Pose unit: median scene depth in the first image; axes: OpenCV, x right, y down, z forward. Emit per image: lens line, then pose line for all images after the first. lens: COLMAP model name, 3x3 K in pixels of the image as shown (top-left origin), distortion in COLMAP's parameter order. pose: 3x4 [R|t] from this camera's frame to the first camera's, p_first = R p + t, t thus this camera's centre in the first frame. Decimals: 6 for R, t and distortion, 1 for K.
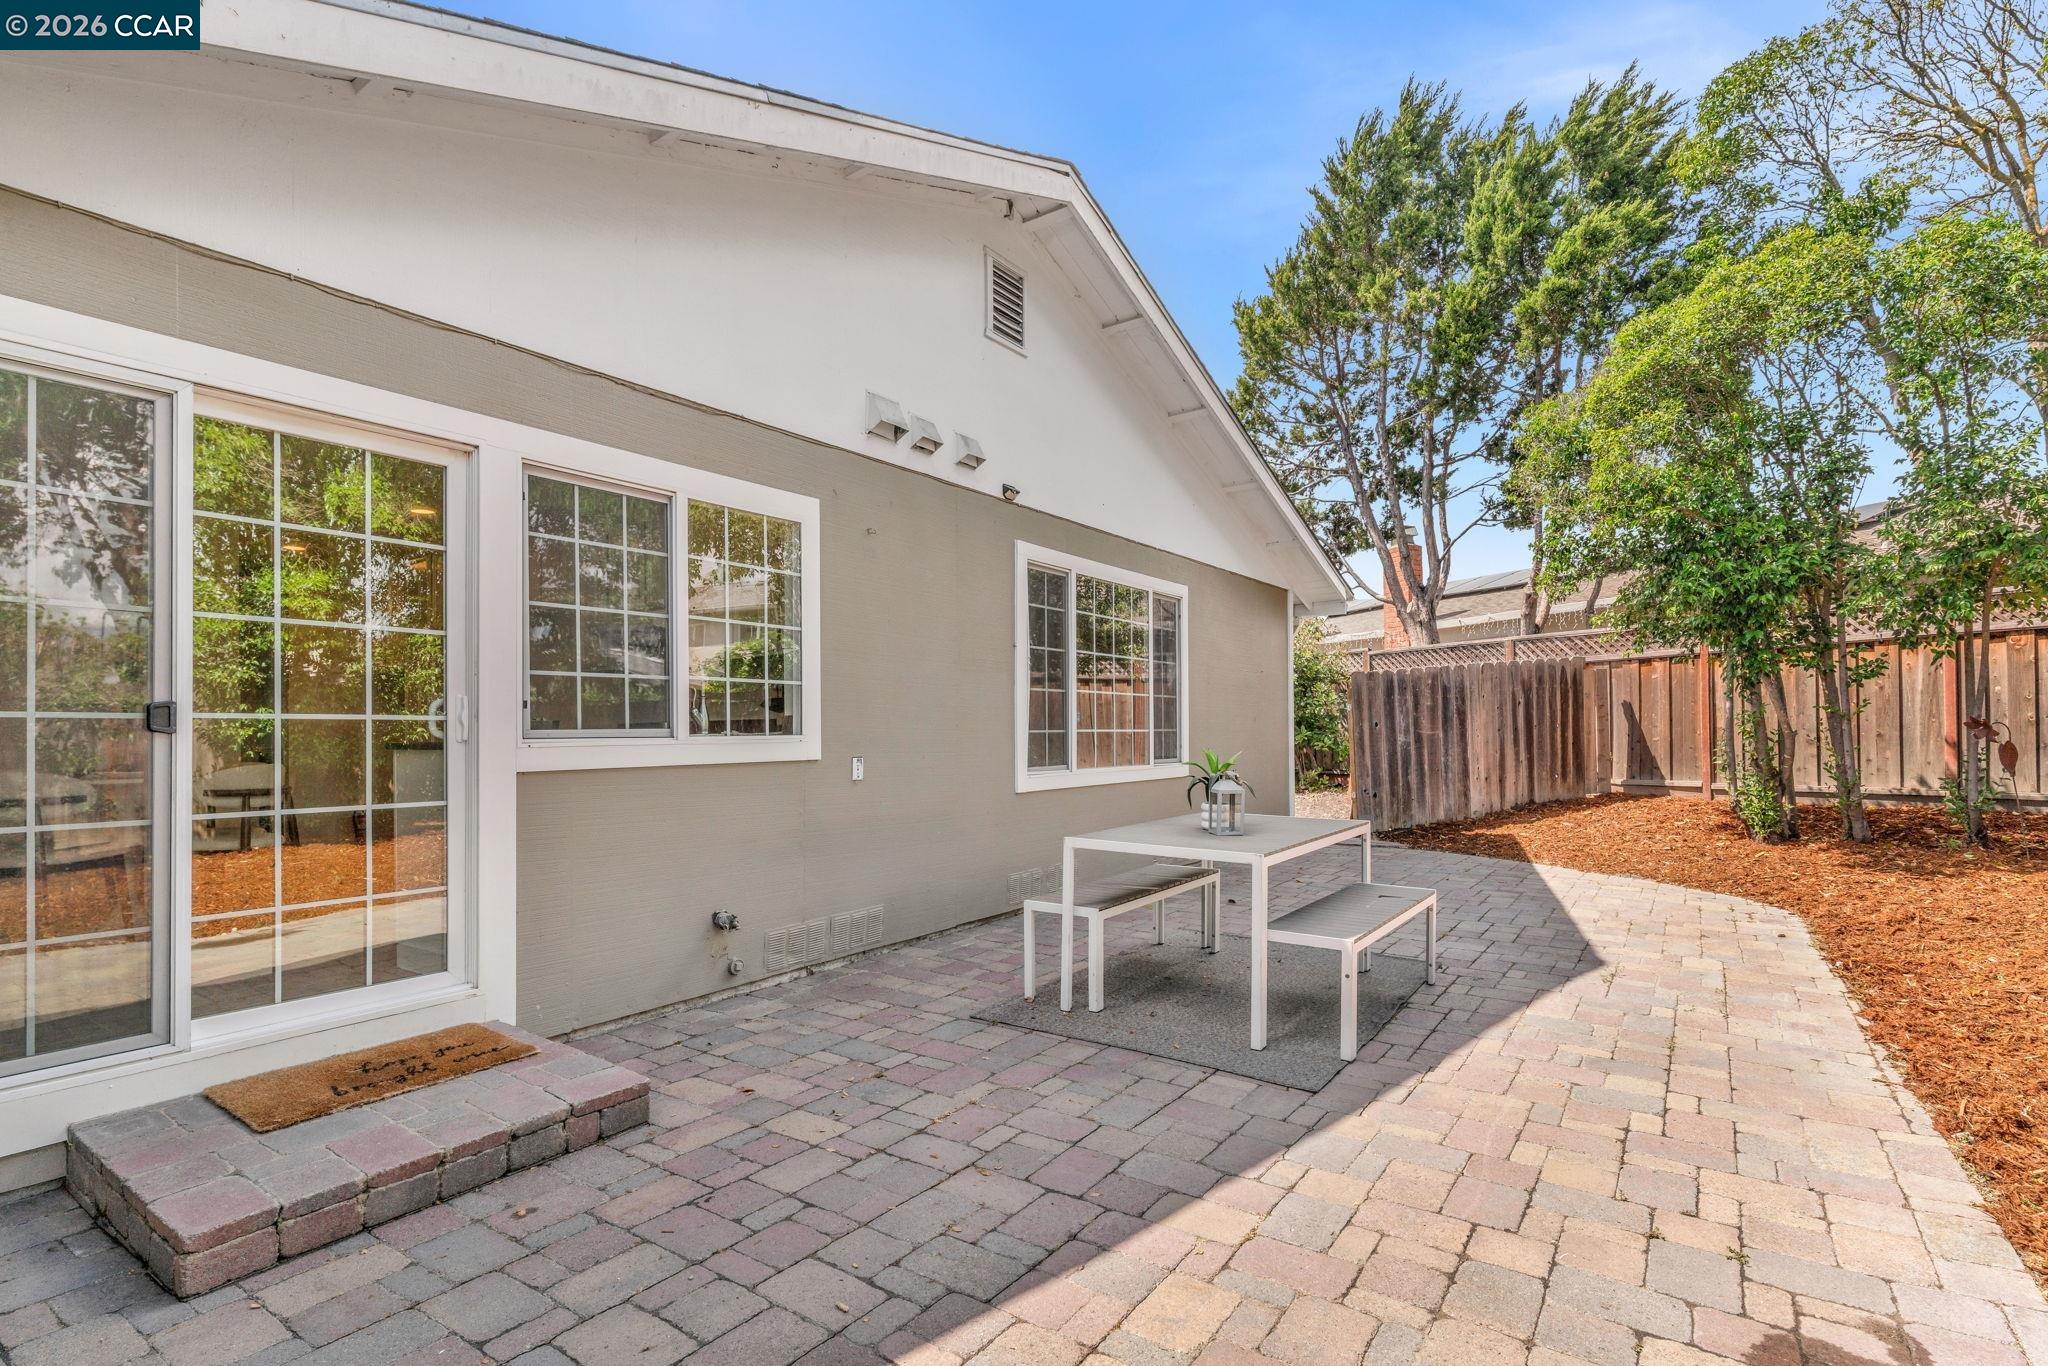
lens RADIAL K [[984.0, 0, 1015.4], [0, 984.0, 731.0], [0, 0, 1]] dist [0.003568, 0.001029]
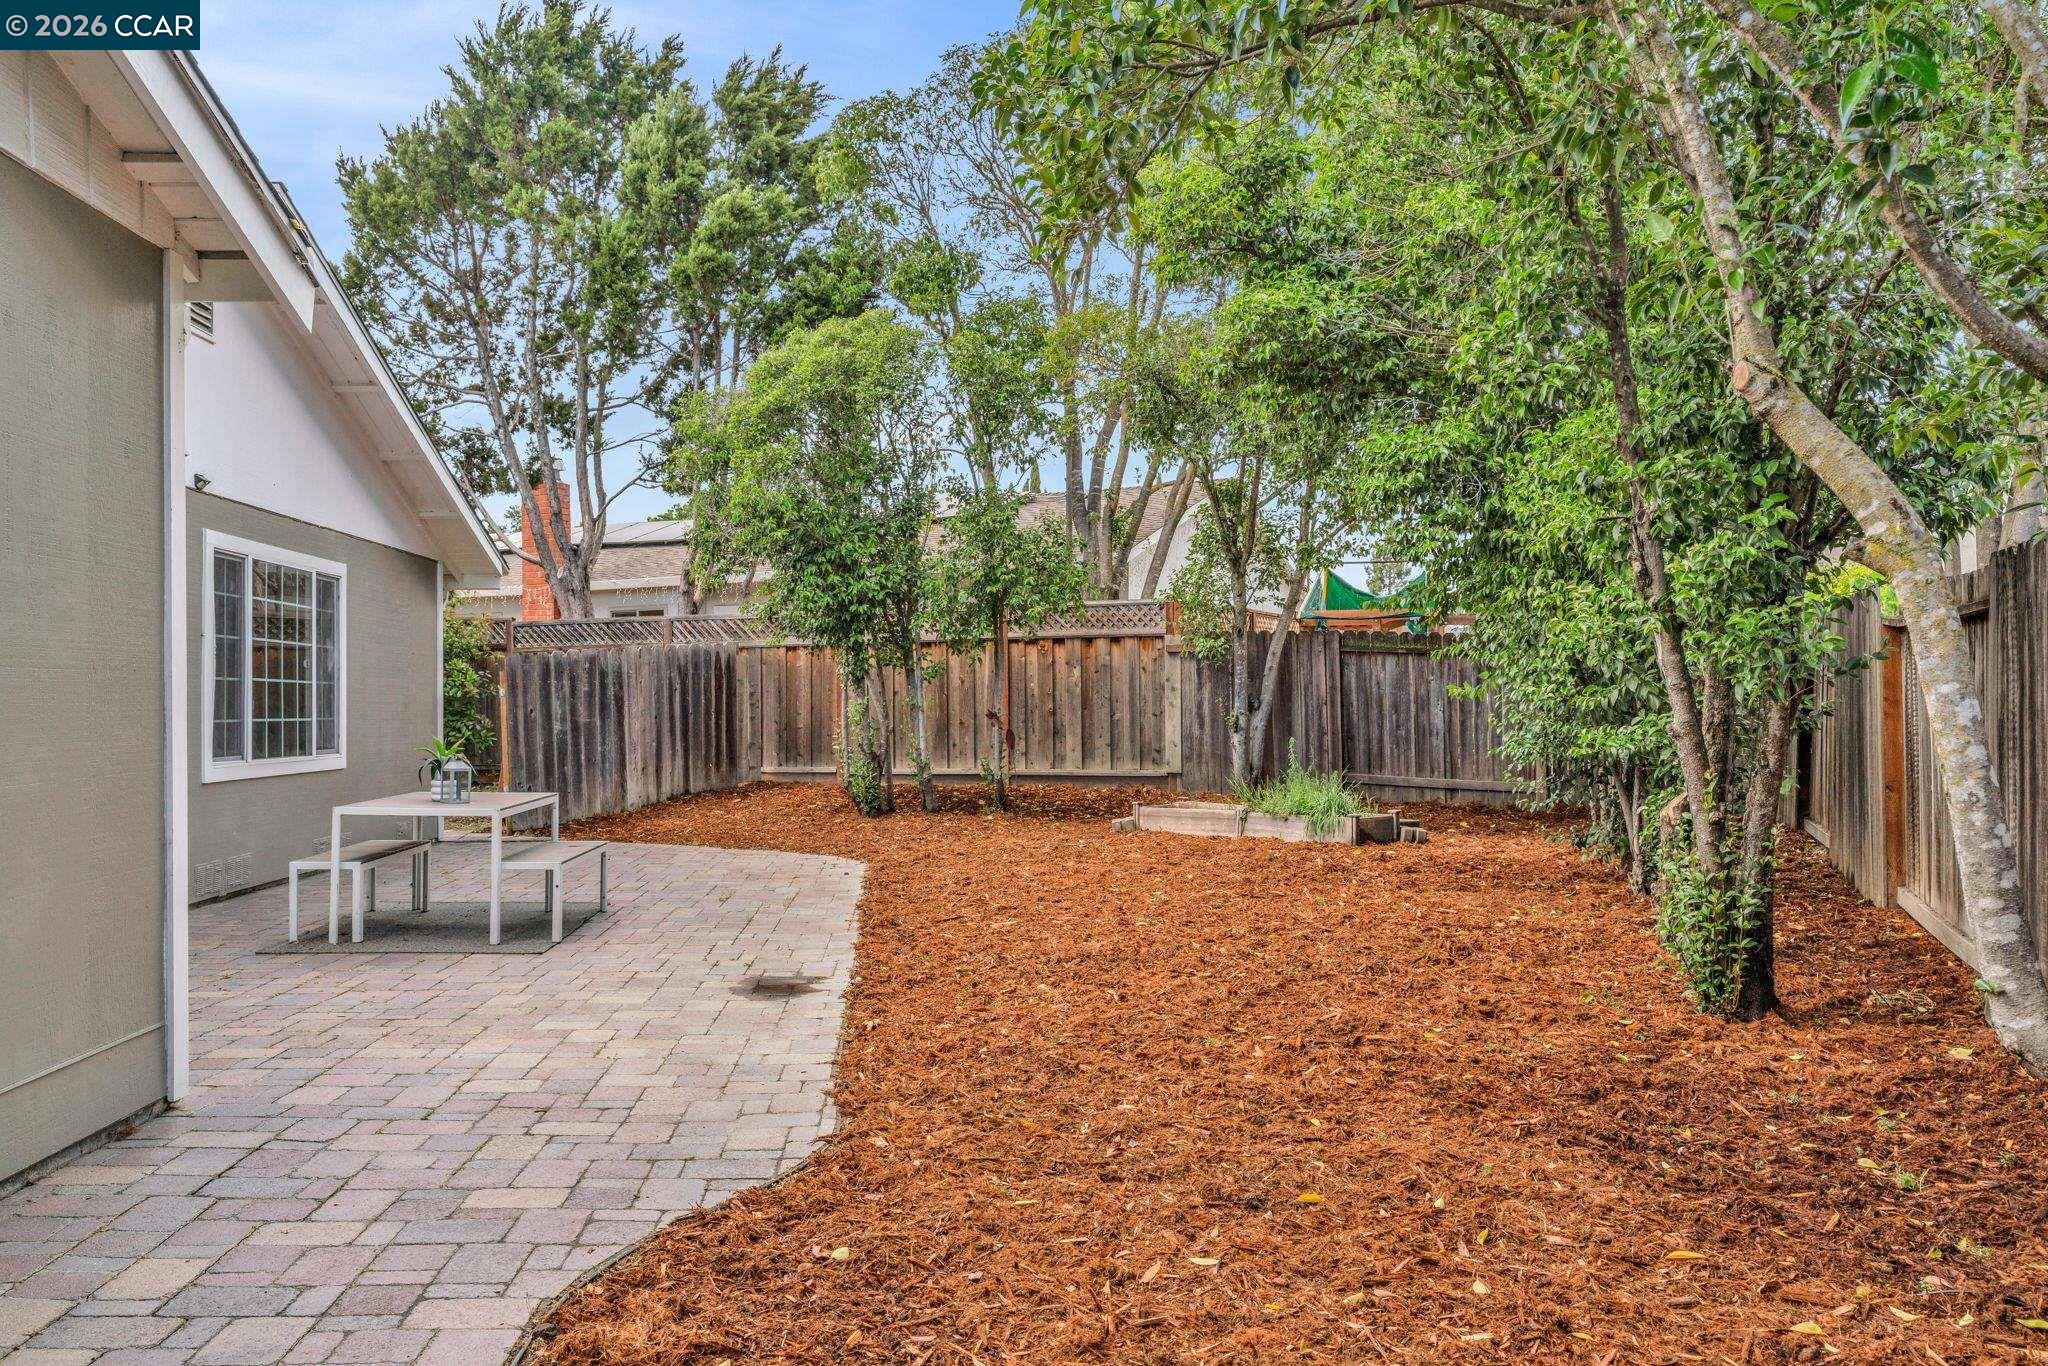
lens RADIAL K [[1594.2, 0, 1035.9], [0, 1594.2, 698.7], [0, 0, 1]] dist [0.004824, -0.003976]
pose [[0.773223, 0.008249, 0.634080, -0.226749], [-0.002828, 0.999950, -0.009560, -0.006246], [-0.634127, 0.005599, 0.773208, -0.476002]]
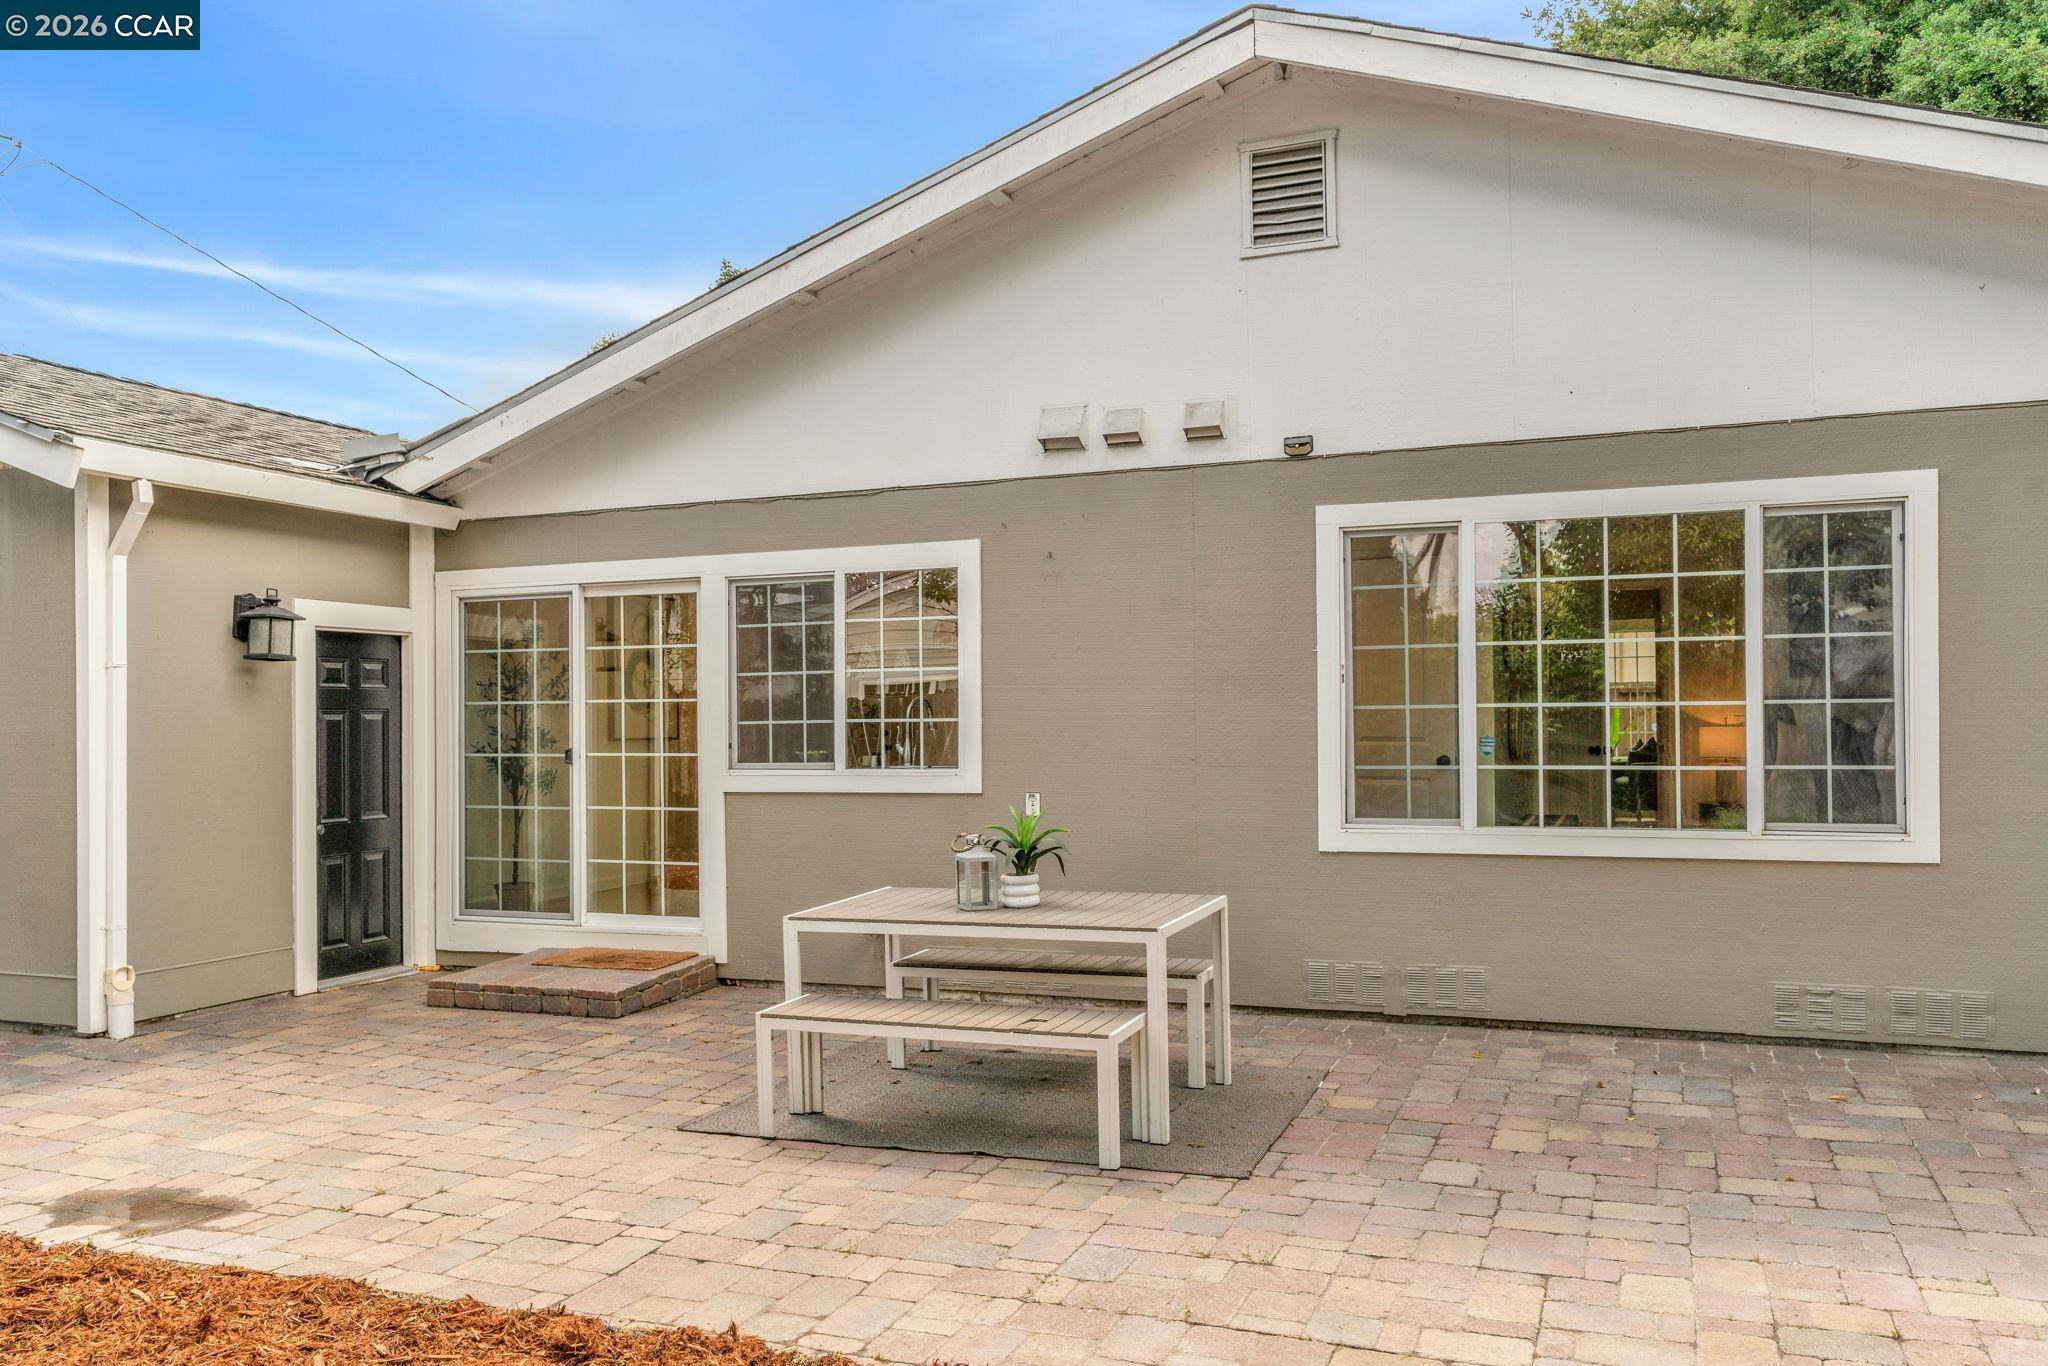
lens RADIAL K [[1594.2, 0, 1035.9], [0, 1594.2, 698.7], [0, 0, 1]] dist [0.004824, -0.003976]
pose [[0.240038, -0.000029, -0.970764, 0.683698], [0.011635, 0.999928, 0.002847, -0.035015], [0.970694, -0.011979, 0.240021, 0.313668]]
